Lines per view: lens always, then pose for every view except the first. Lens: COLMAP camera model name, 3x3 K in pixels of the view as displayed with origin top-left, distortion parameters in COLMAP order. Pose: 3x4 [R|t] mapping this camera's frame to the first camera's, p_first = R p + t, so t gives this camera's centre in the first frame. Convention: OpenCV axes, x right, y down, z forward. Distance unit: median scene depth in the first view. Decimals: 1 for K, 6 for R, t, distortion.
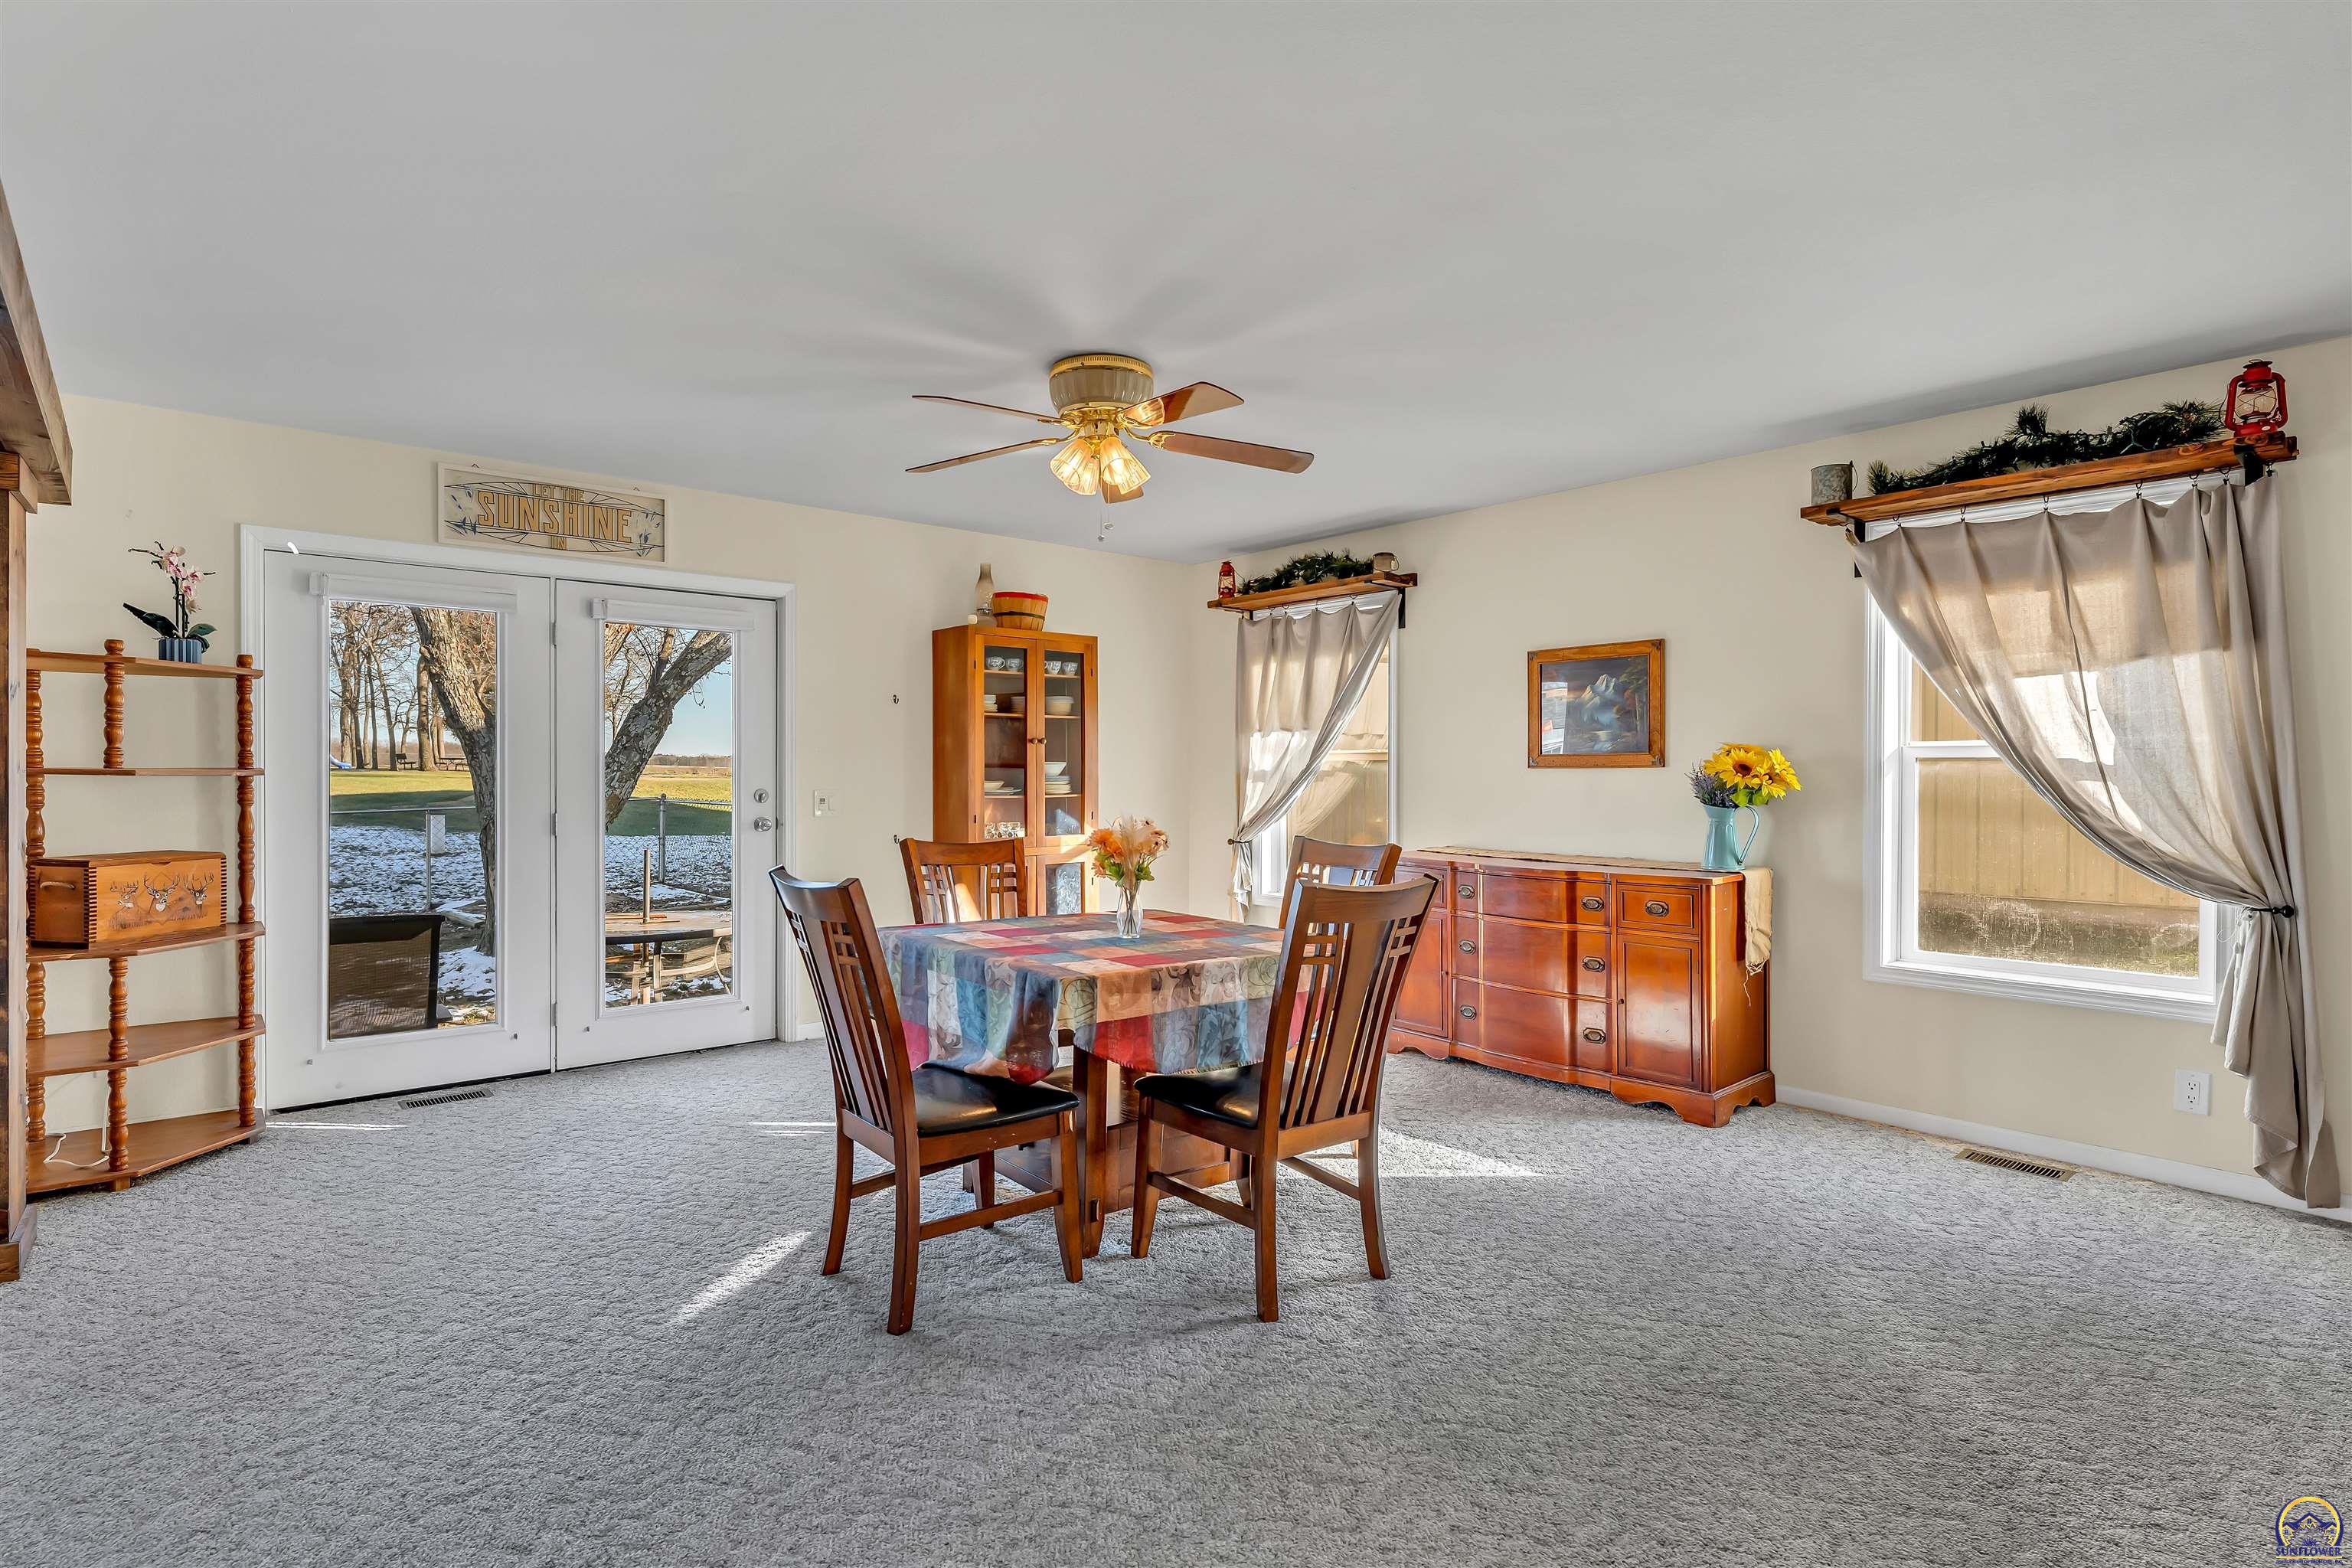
lens RADIAL K [[1203.3, 0, 1172.0], [0, 1203.3, 785.0], [0, 0, 1]] dist [0.000439, -0.000985]
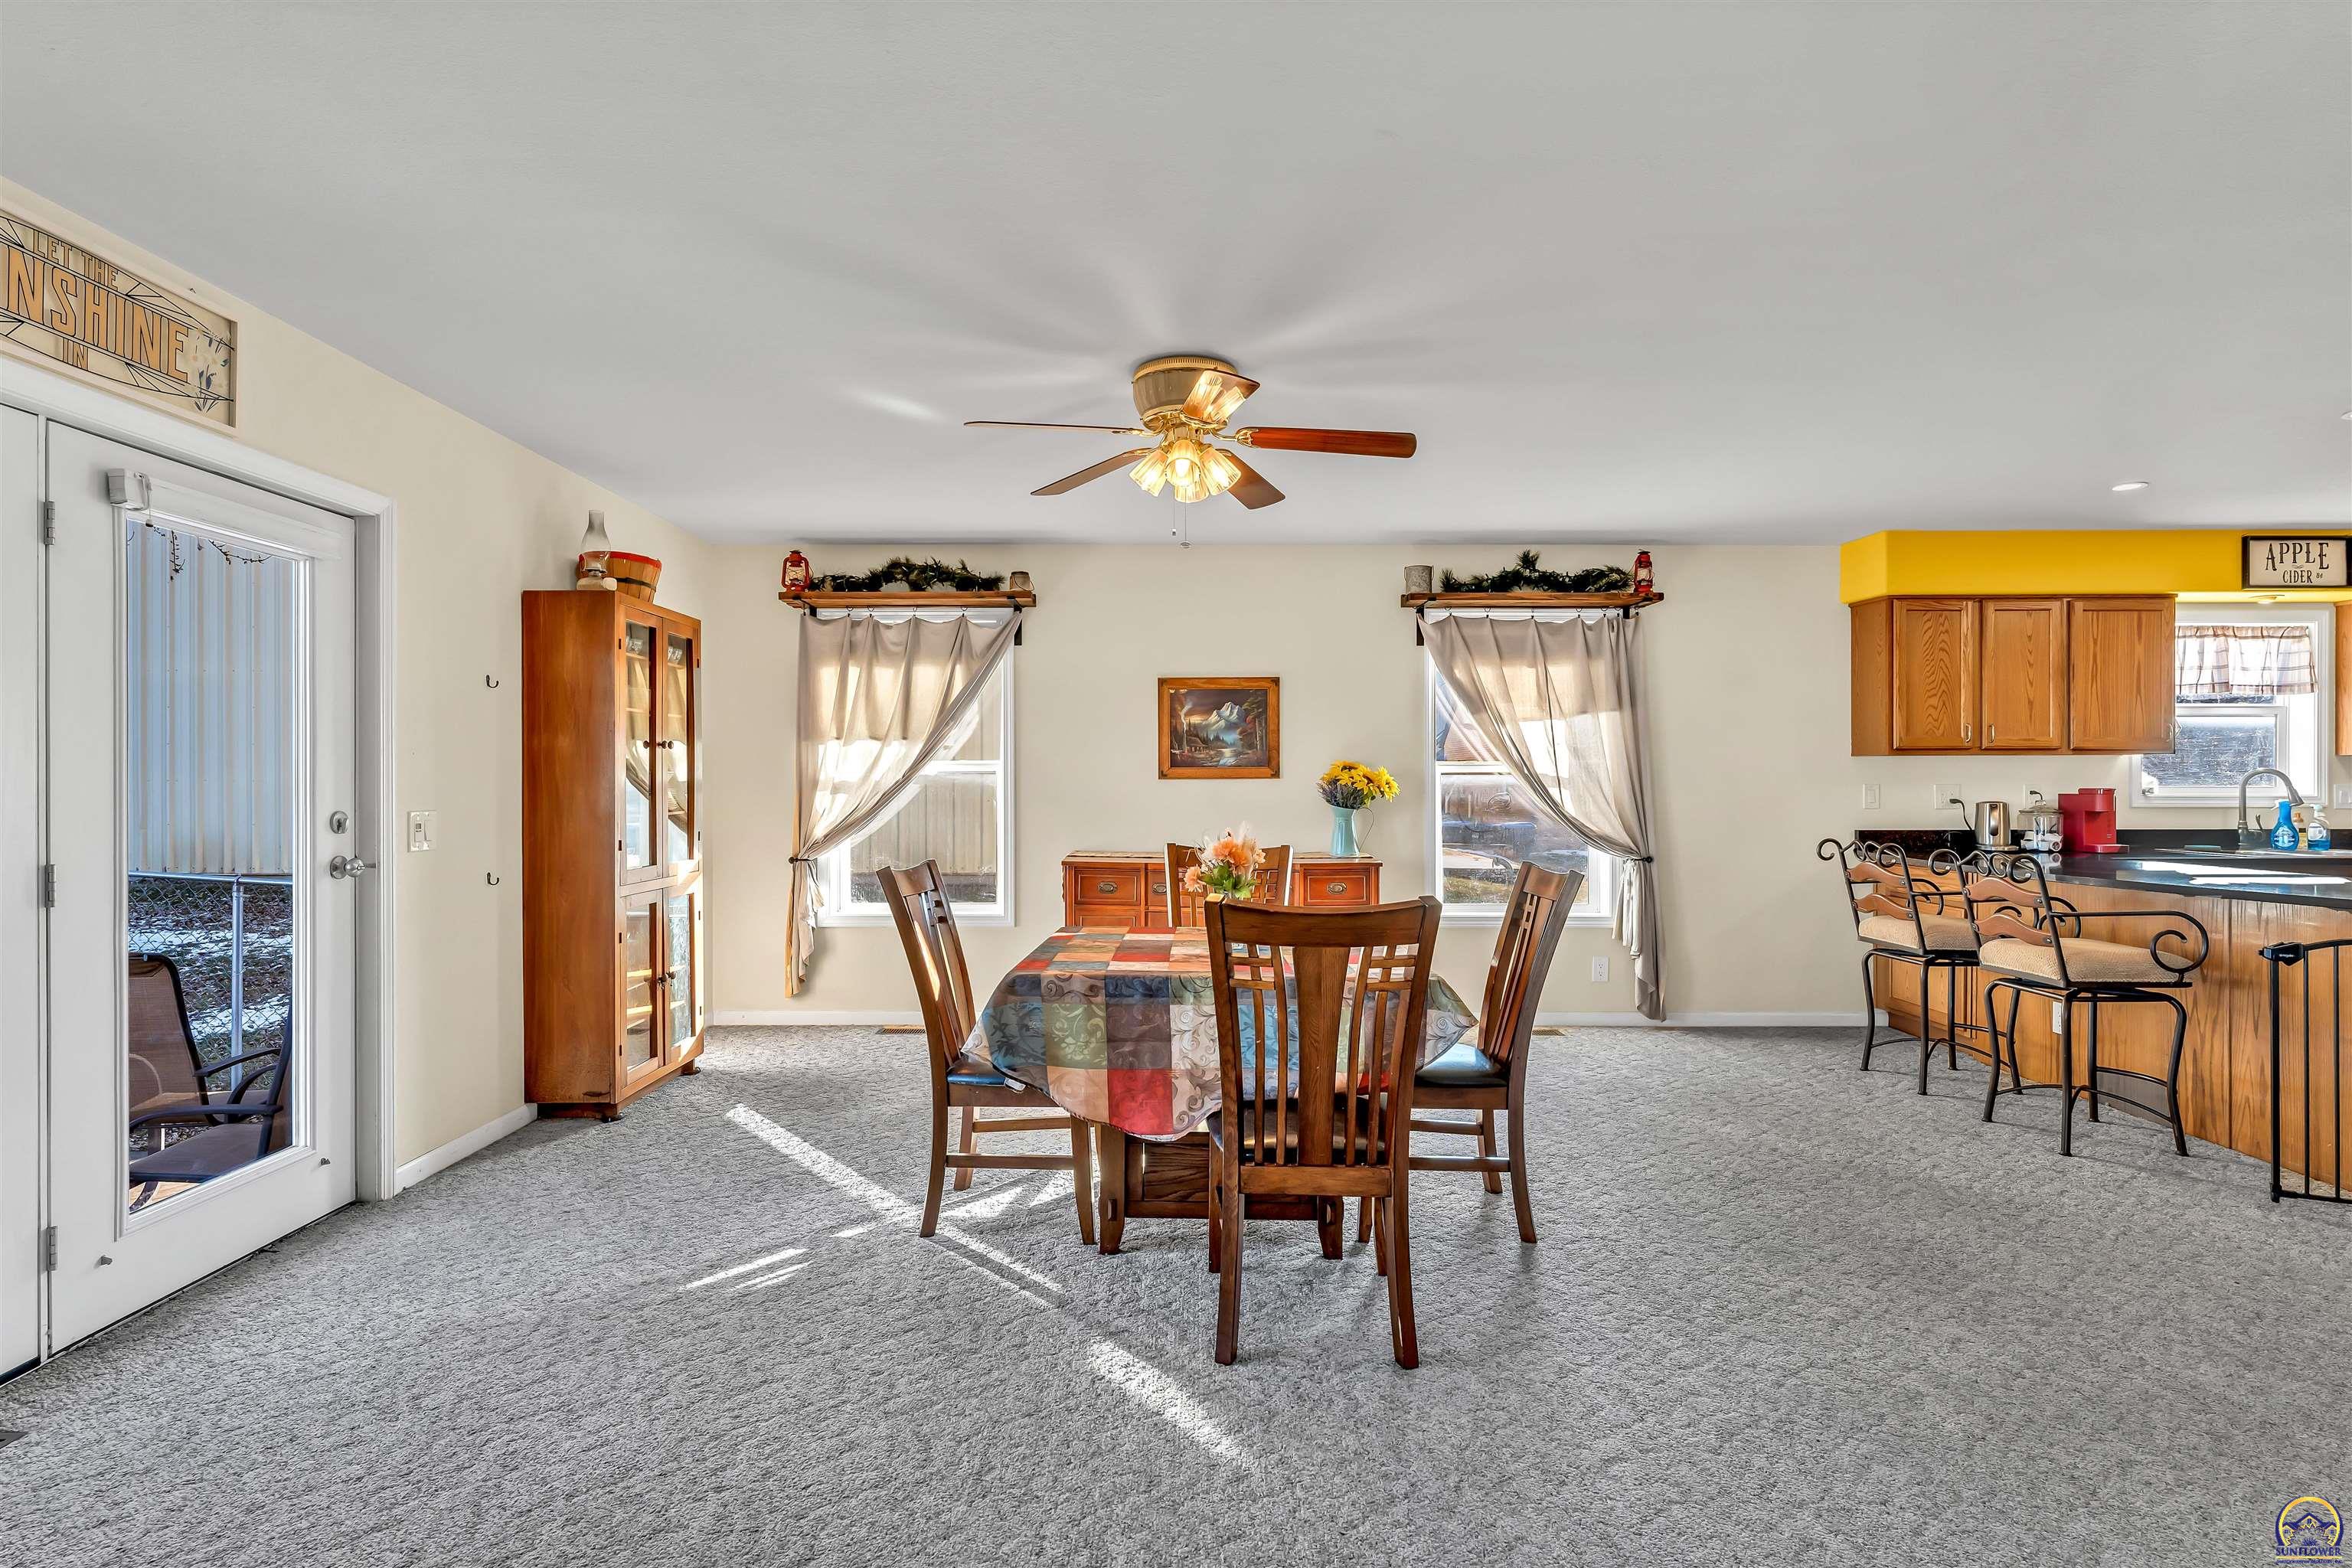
lens RADIAL K [[1154.8, 0, 1170.7], [0, 1154.8, 783.7], [0, 0, 1]] dist [0.002108, -0.000655]
pose [[0.643093, -0.003011, 0.765782, -0.675239], [0.009994, 0.999940, -0.004460, -0.005773], [-0.765723, 0.010522, 0.643084, 0.348056]]
